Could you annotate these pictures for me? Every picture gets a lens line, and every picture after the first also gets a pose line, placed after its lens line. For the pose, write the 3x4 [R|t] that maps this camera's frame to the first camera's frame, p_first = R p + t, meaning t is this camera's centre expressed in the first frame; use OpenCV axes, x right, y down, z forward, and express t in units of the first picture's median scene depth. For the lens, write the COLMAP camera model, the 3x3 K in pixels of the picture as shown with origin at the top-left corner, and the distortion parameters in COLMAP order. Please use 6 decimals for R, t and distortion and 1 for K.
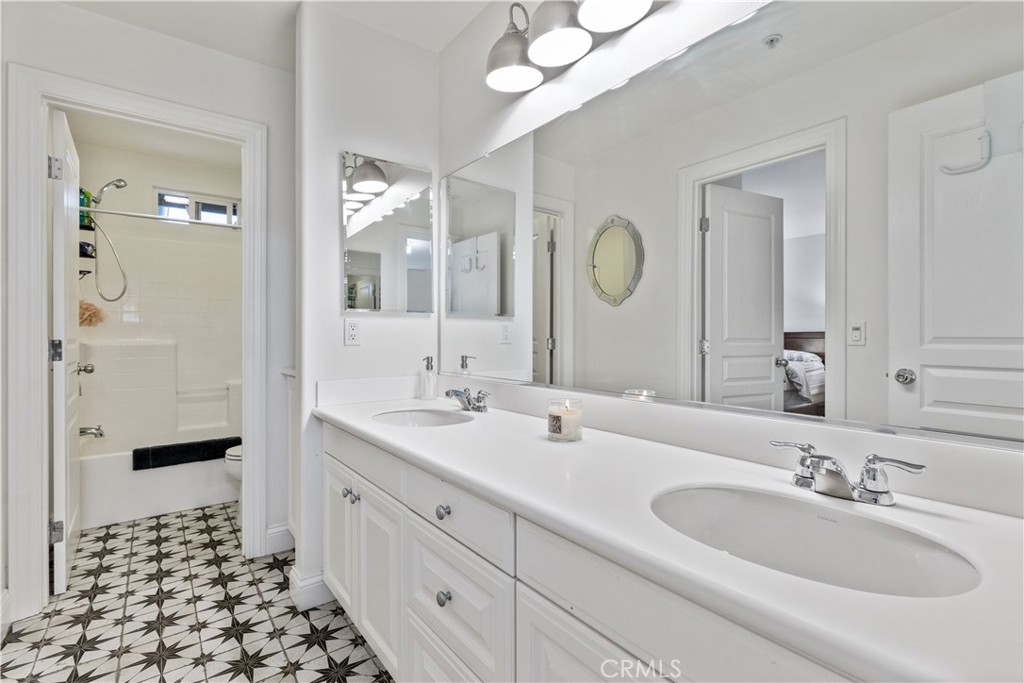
lens RADIAL K [[466.9, 0, 510.5], [0, 466.9, 337.6], [0, 0, 1]] dist [-0.000787, -0.001651]
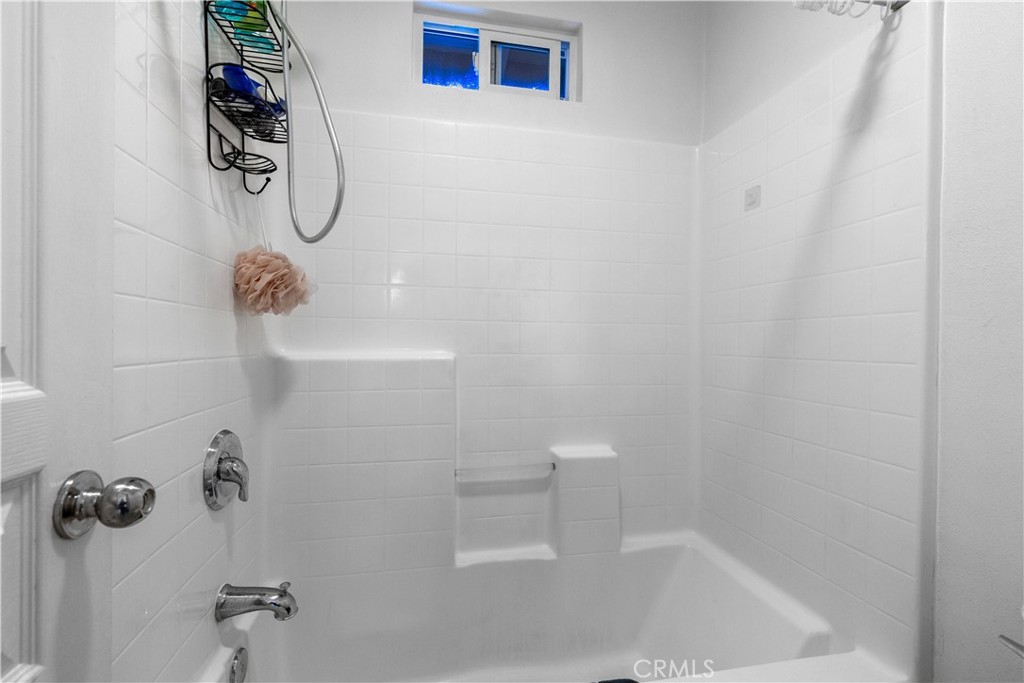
lens RADIAL K [[466.9, 0, 515.3], [0, 466.9, 343.8], [0, 0, 1]] dist [-0.000787, -0.001651]
pose [[0.890671, 0.004305, -0.454628, -0.549920], [-0.004902, 0.999988, -0.000135, 0.000323], [0.454622, 0.002349, 0.890681, 0.746042]]
